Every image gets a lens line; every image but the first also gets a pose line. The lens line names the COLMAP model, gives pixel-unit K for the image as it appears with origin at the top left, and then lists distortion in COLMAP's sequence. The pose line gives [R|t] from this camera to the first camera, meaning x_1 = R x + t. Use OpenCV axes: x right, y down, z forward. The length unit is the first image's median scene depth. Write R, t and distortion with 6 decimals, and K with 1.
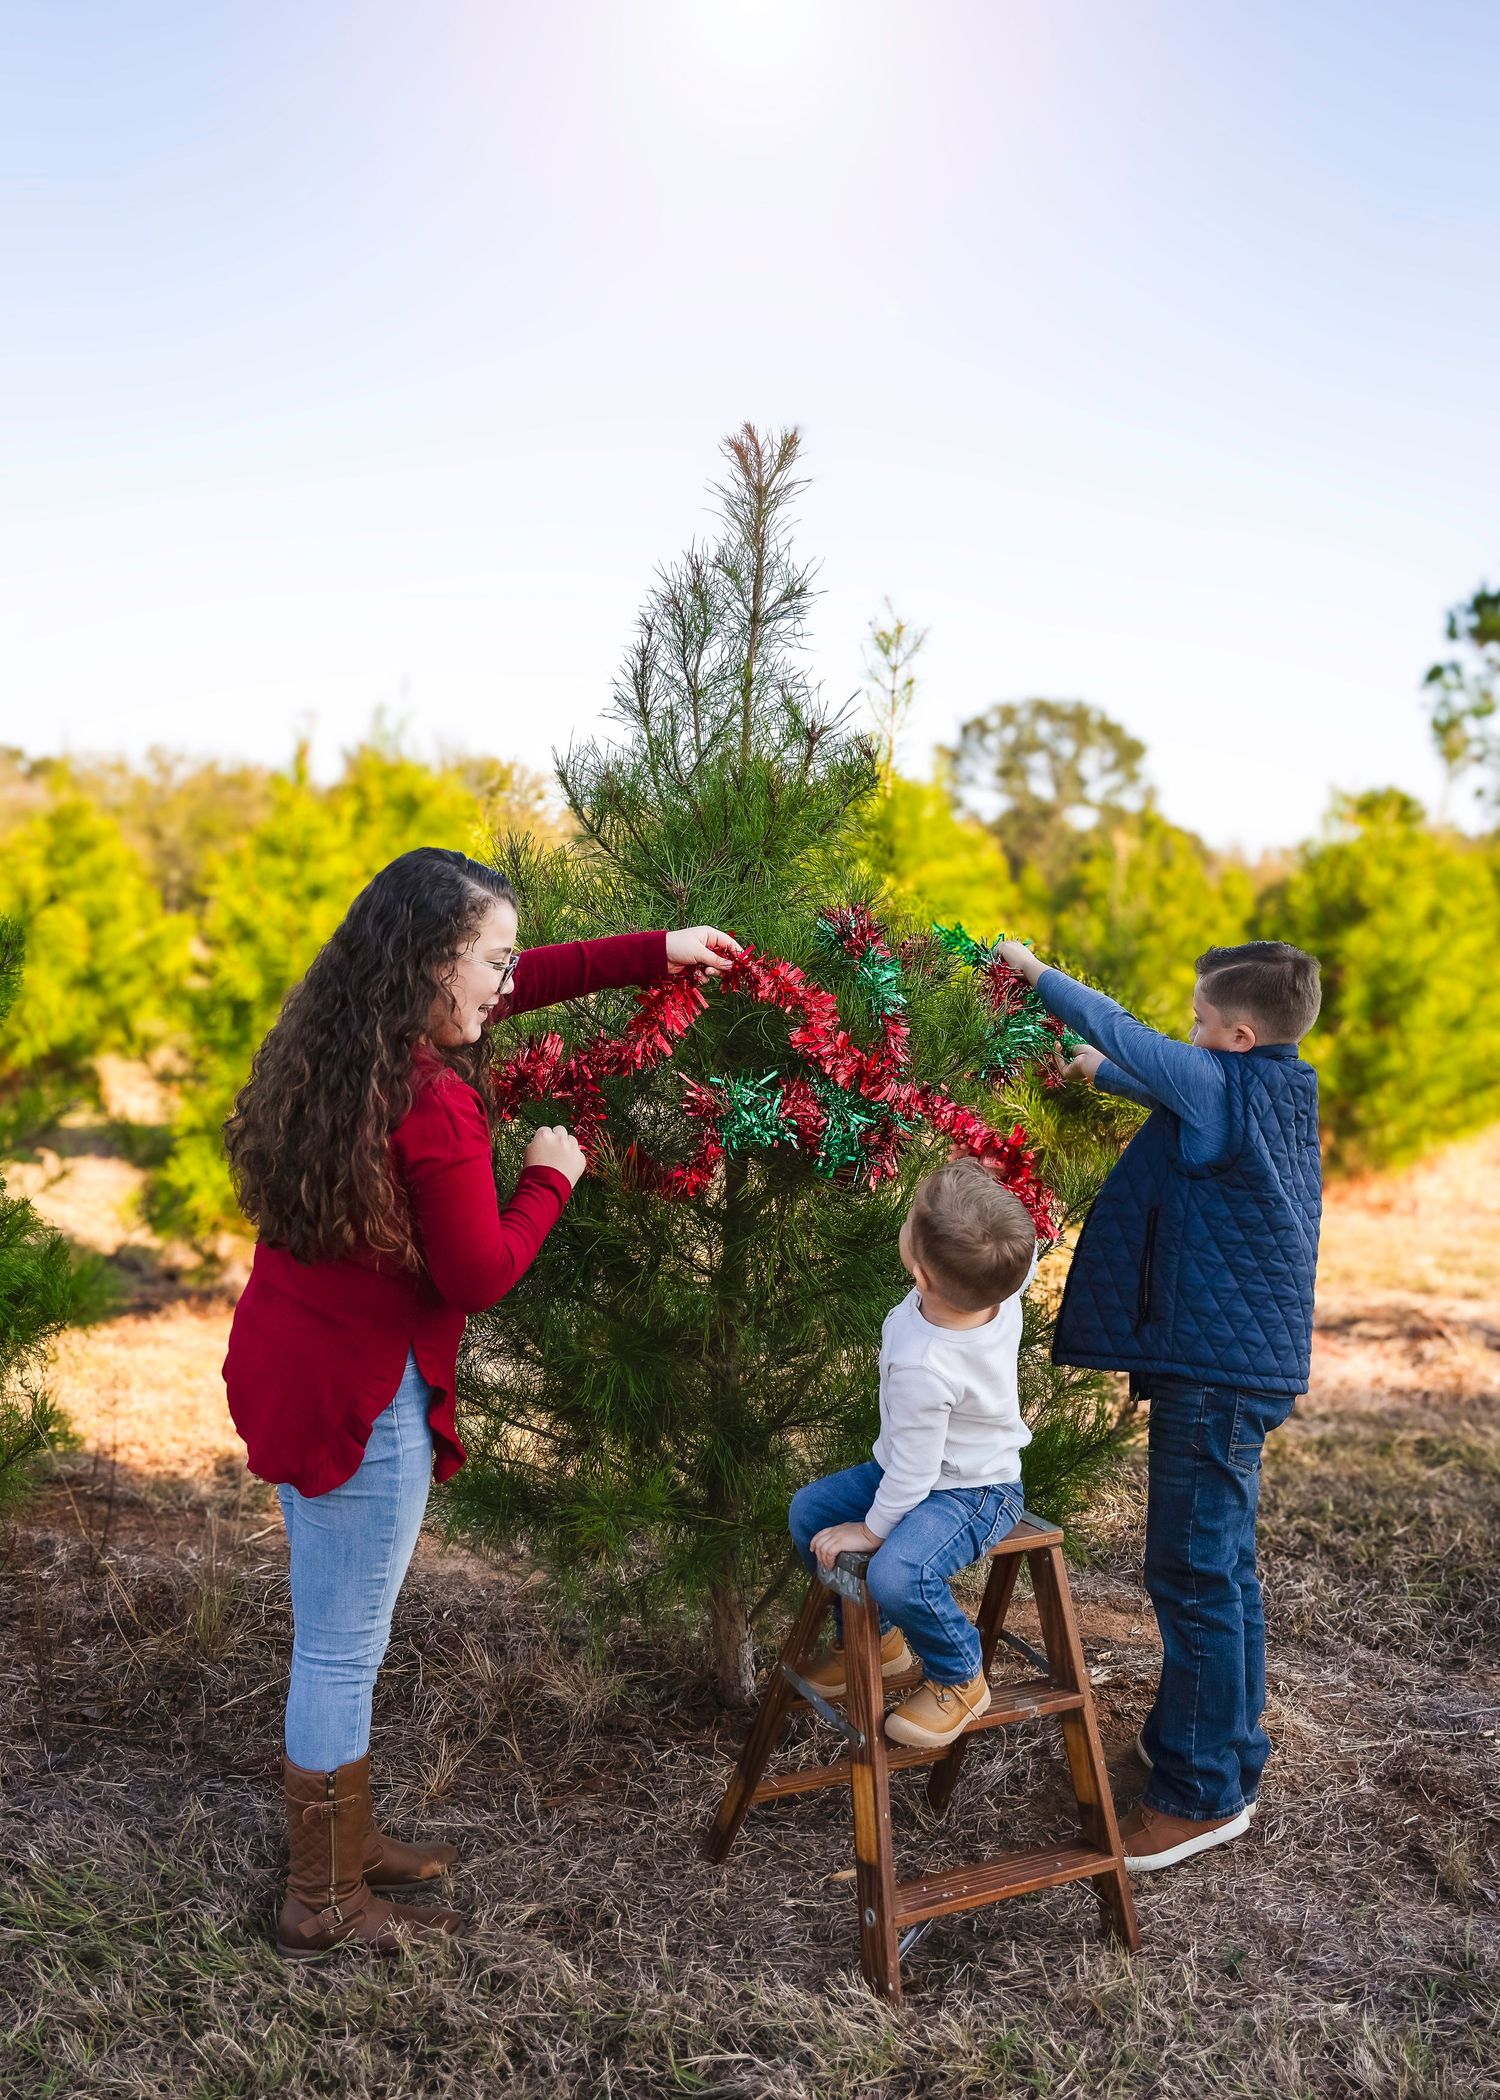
lens RADIAL K [[1966.3, 0, 750.0], [0, 1966.3, 1050.0], [0, 0, 1]] dist [-0.187902, 0.000974]
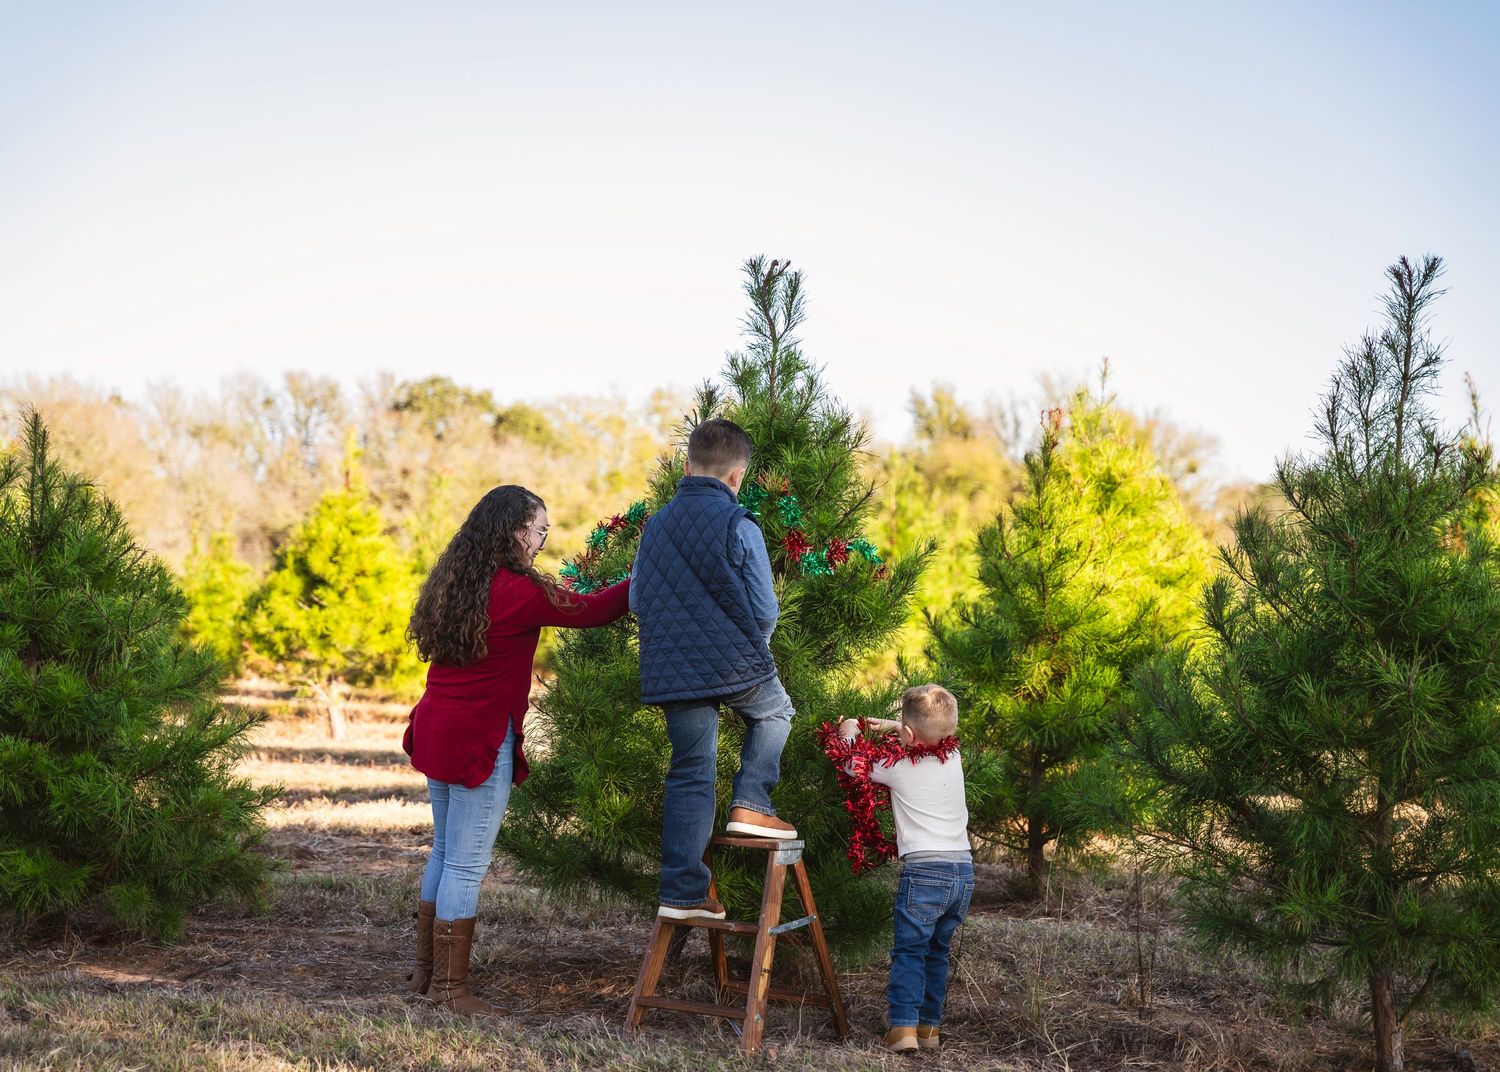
lens RADIAL K [[3237.3, 0, 750.0], [0, 3237.3, 536.0], [0, 0, 1]] dist [0.436566, 0.145110]
pose [[0.972457, 0.010225, -0.232856, 0.112576], [-0.034991, 0.994119, -0.102480, 0.211419], [0.230439, 0.107805, 0.967097, -1.772600]]
